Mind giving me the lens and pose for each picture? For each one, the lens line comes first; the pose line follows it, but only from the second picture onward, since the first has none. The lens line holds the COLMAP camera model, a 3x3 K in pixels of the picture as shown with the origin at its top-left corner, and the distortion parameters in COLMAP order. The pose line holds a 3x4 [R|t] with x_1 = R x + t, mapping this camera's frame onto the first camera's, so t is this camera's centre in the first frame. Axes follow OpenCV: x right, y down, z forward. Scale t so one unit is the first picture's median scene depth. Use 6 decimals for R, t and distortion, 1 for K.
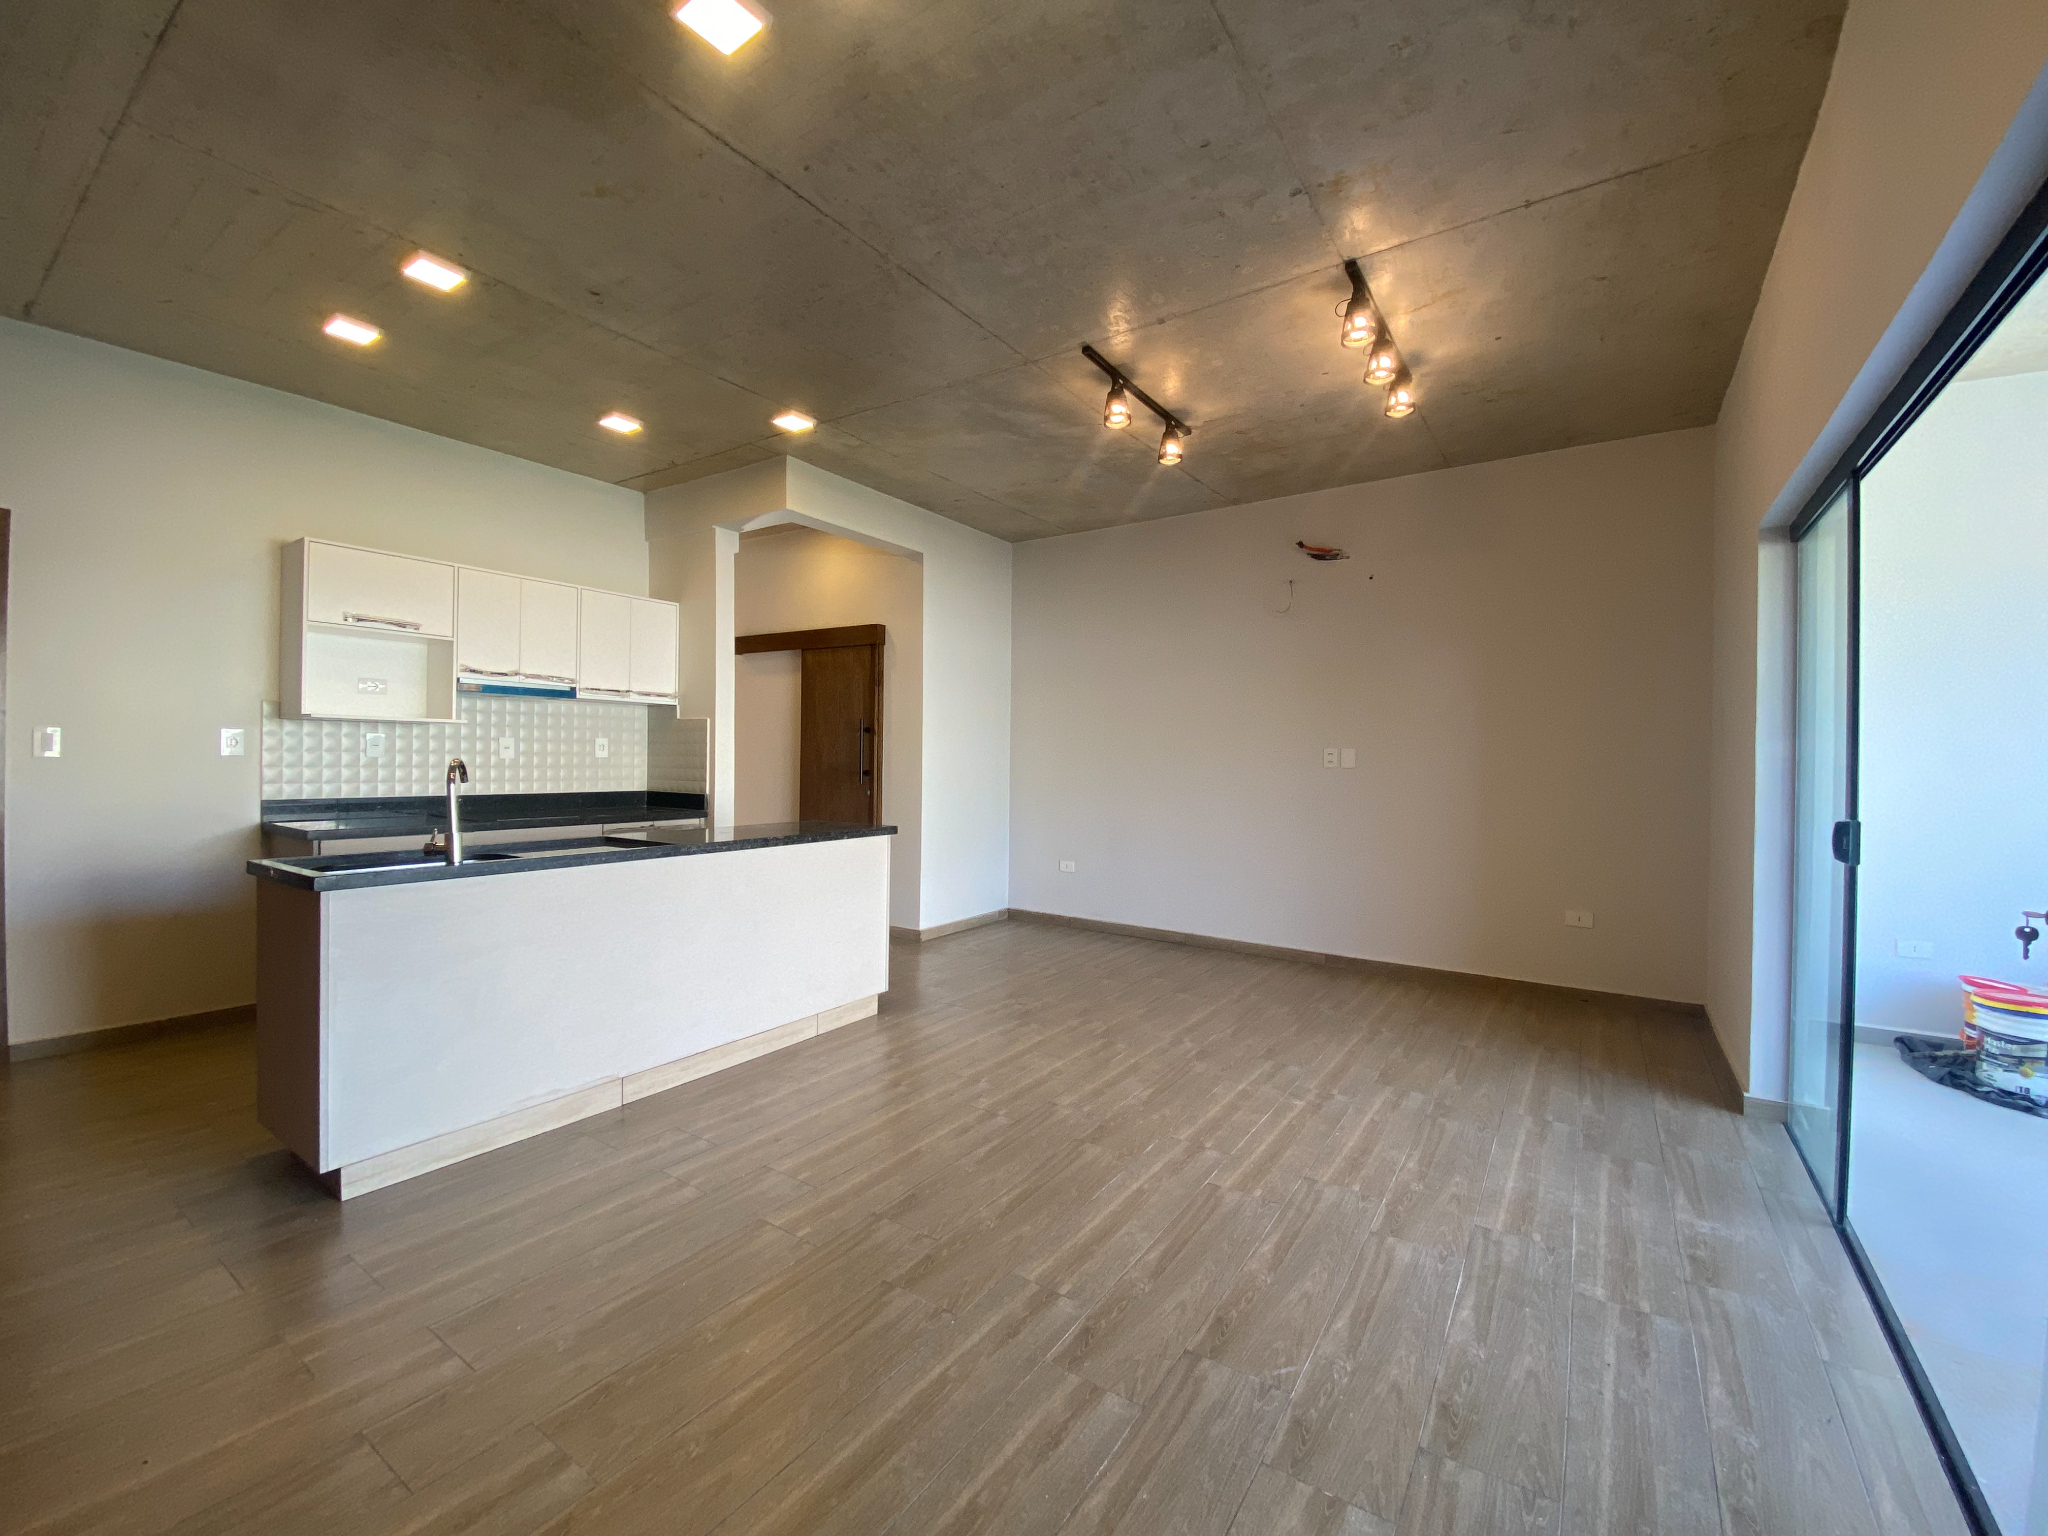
lens RADIAL K [[838.7, 0, 1024.0], [0, 838.7, 768.0], [0, 0, 1]] dist [-0.000160, -0.014481]
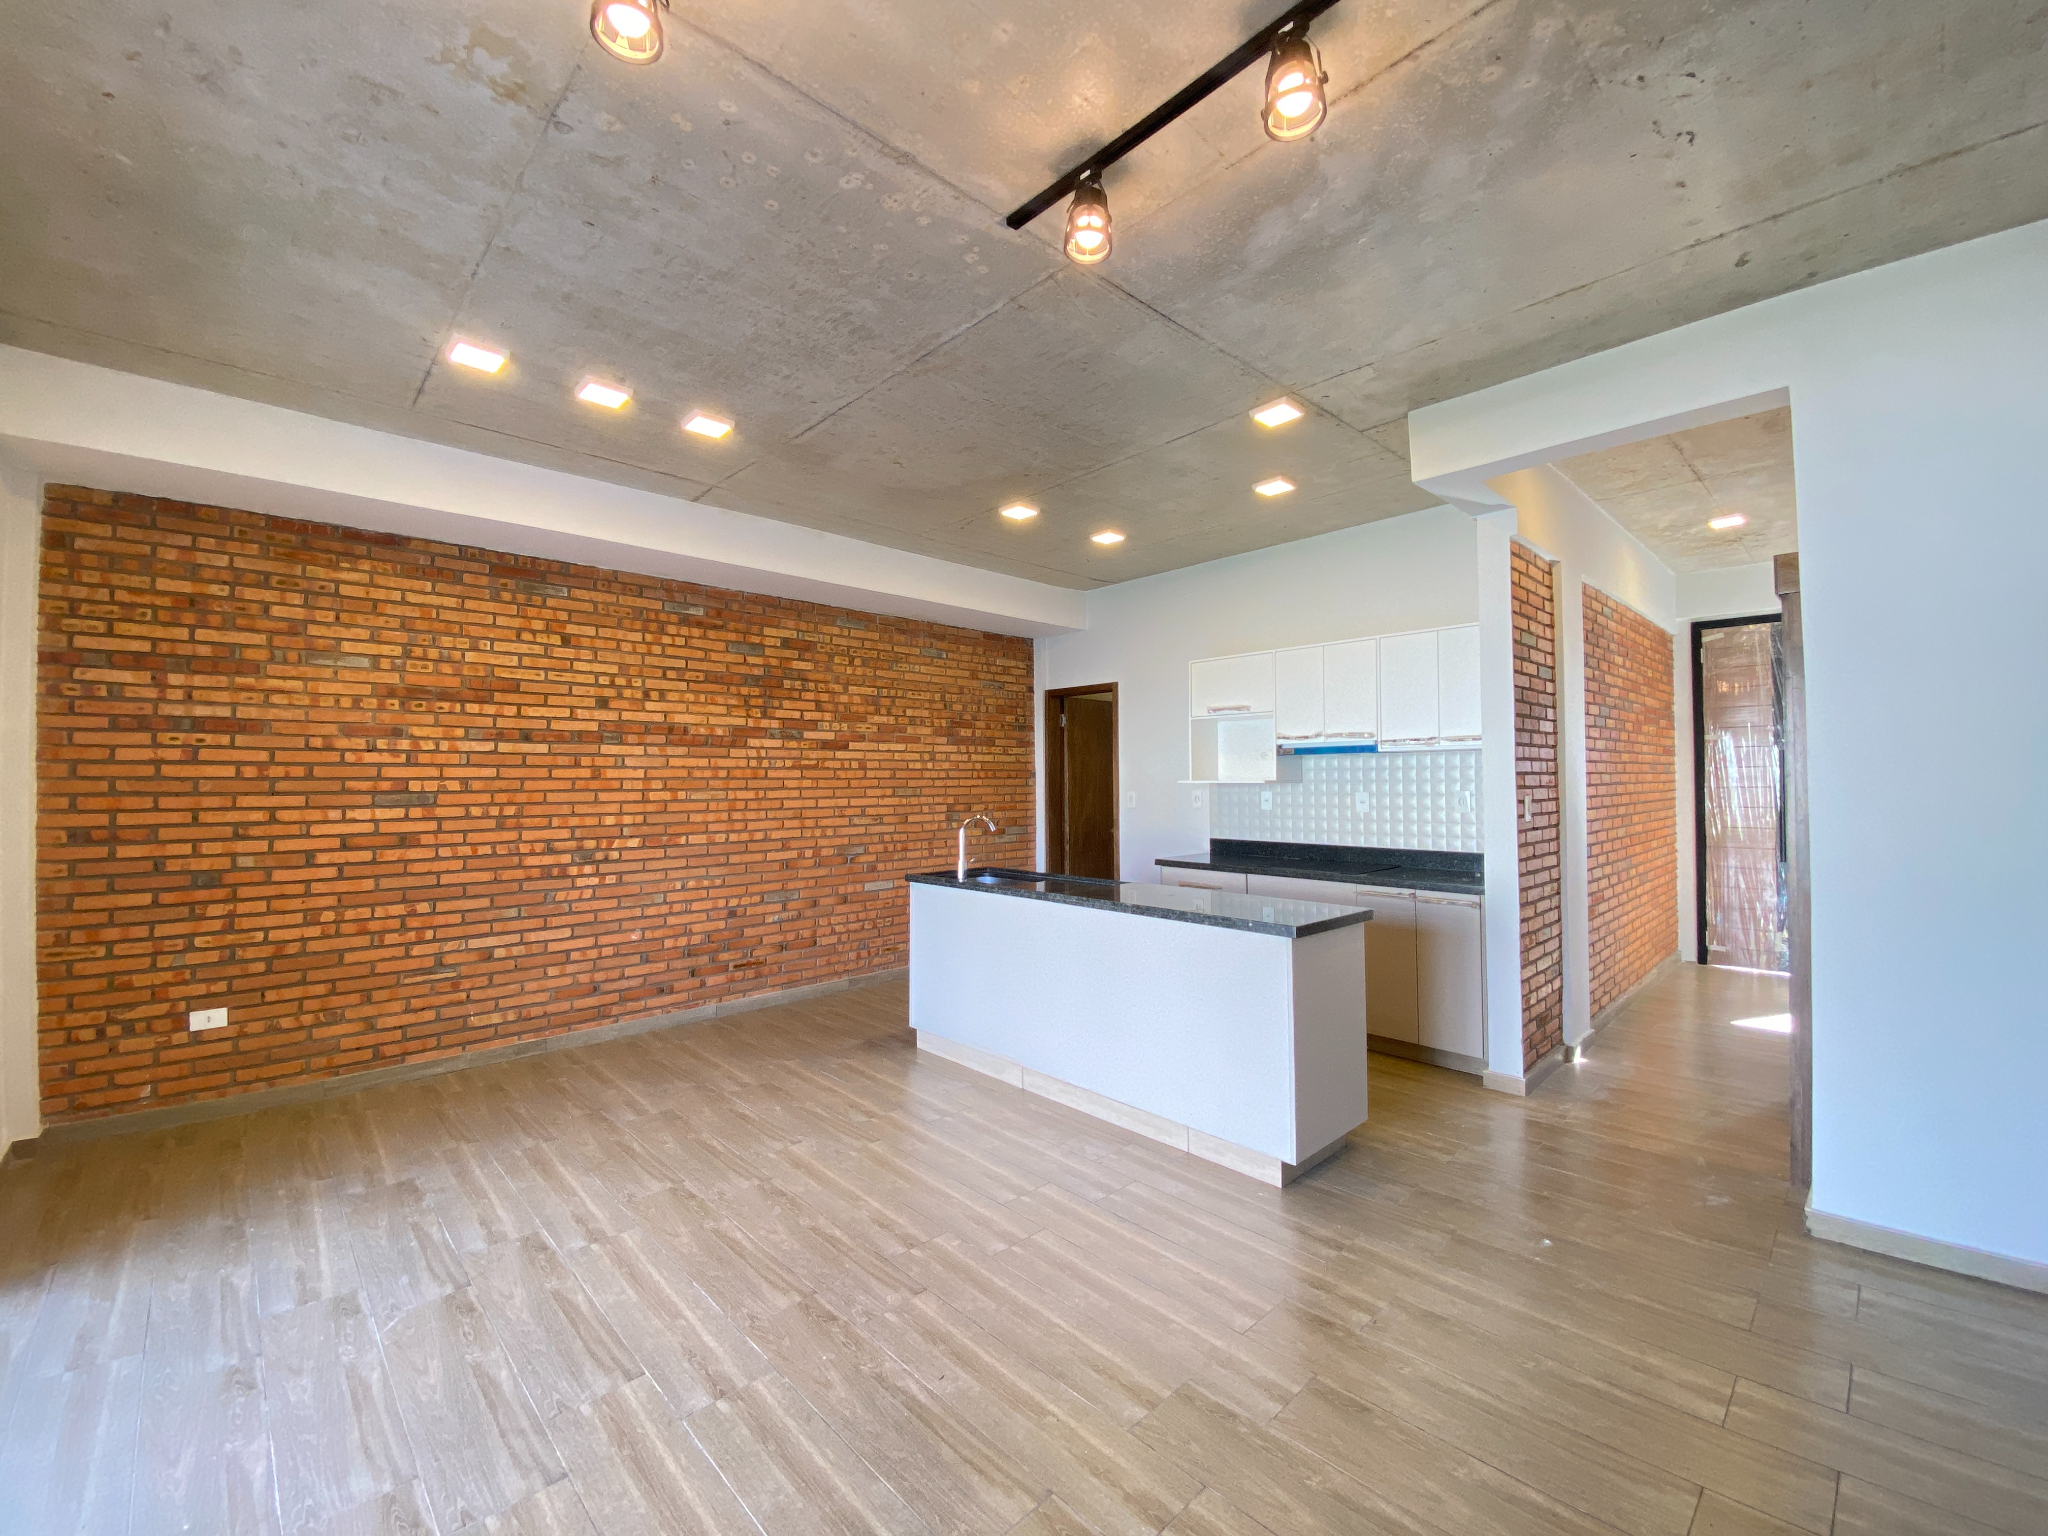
lens RADIAL K [[838.7, 0, 1024.0], [0, 838.7, 768.0], [0, 0, 1]] dist [-0.000160, -0.014481]
pose [[-0.213158, -0.022932, -0.976749, 0.818772], [-0.014035, 0.999693, -0.020408, -0.064647], [0.976917, 0.009359, -0.213415, 1.332935]]
